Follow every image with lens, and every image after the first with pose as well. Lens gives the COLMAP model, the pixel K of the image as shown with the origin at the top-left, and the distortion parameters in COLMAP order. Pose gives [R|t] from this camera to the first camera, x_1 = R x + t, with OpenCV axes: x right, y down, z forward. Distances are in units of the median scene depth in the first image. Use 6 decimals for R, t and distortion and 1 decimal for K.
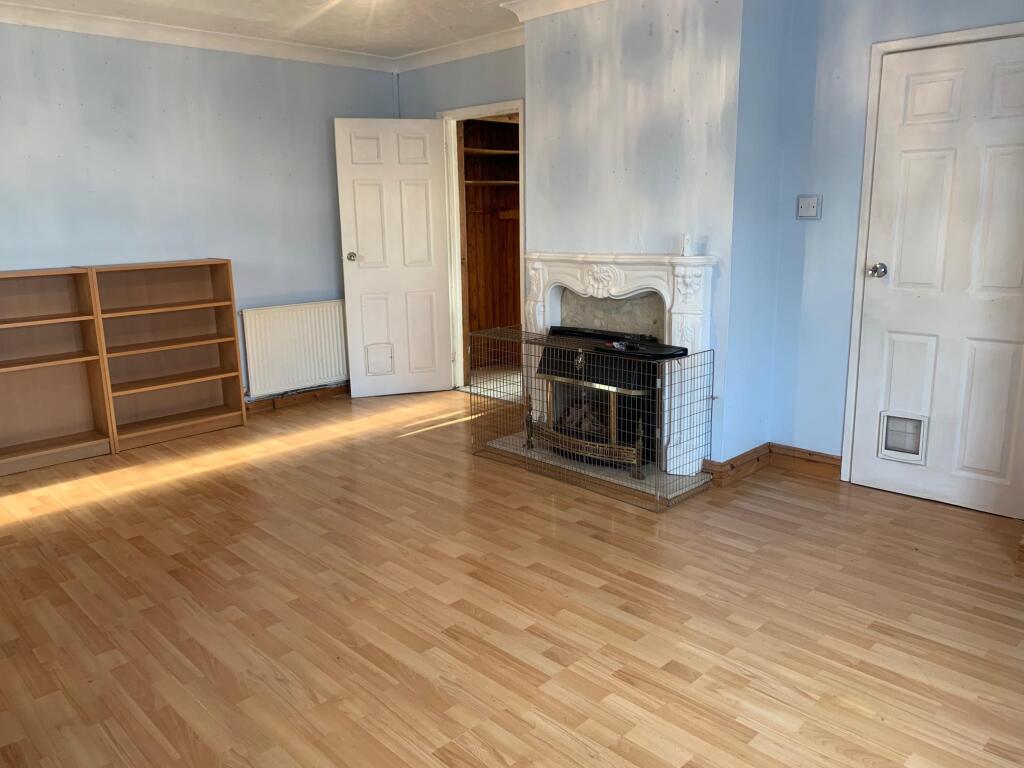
lens RADIAL K [[783.7, 0, 501.7], [0, 783.7, 369.0], [0, 0, 1]] dist [0.072908, -0.104999]
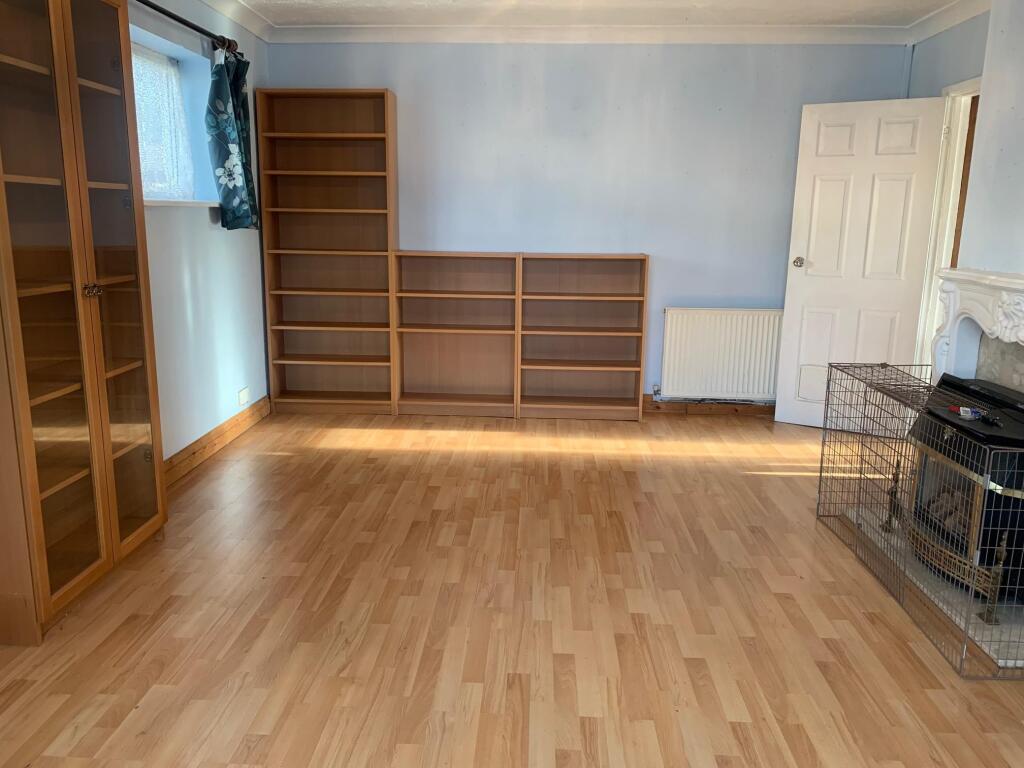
lens RADIAL K [[783.7, 0, 501.7], [0, 783.7, 369.0], [0, 0, 1]] dist [0.072908, -0.104999]
pose [[0.683586, 0.169461, -0.709924, 0.315018], [-0.173871, 0.982480, 0.067100, -0.038772], [0.708857, 0.077567, 0.701074, 0.223854]]
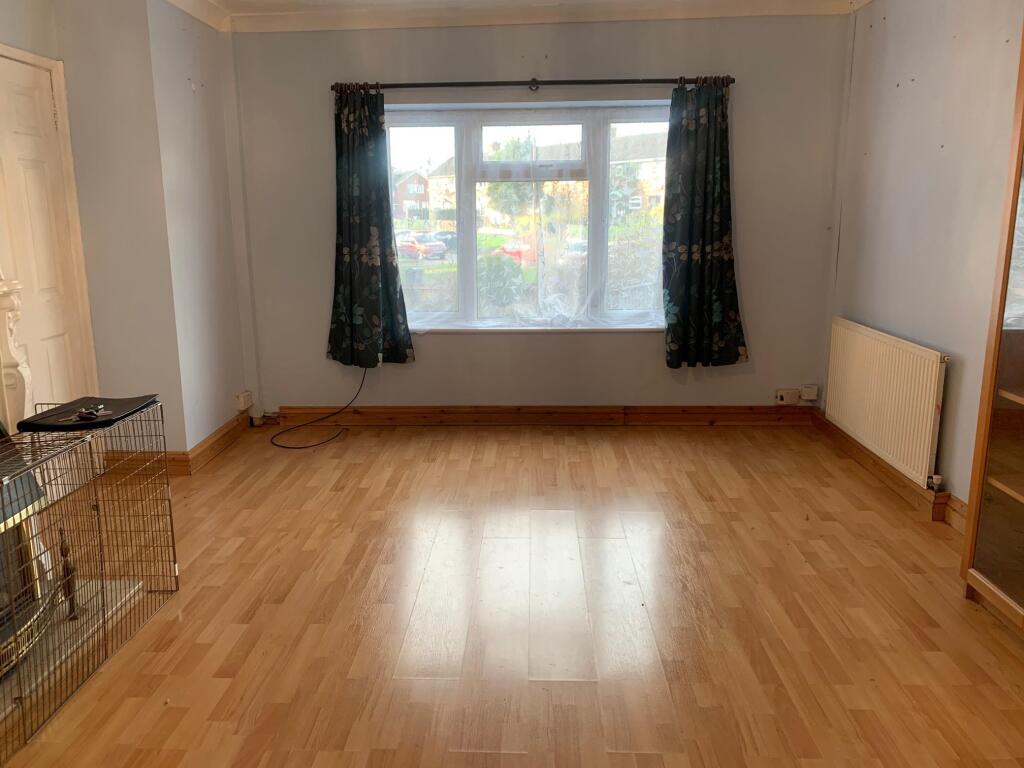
lens RADIAL K [[783.7, 0, 501.7], [0, 783.7, 369.0], [0, 0, 1]] dist [0.072908, -0.104999]
pose [[-0.690780, -0.116160, 0.713674, -0.496911], [0.165451, 0.935433, 0.312397, -0.192662], [-0.703882, 0.333875, -0.626959, 1.046025]]
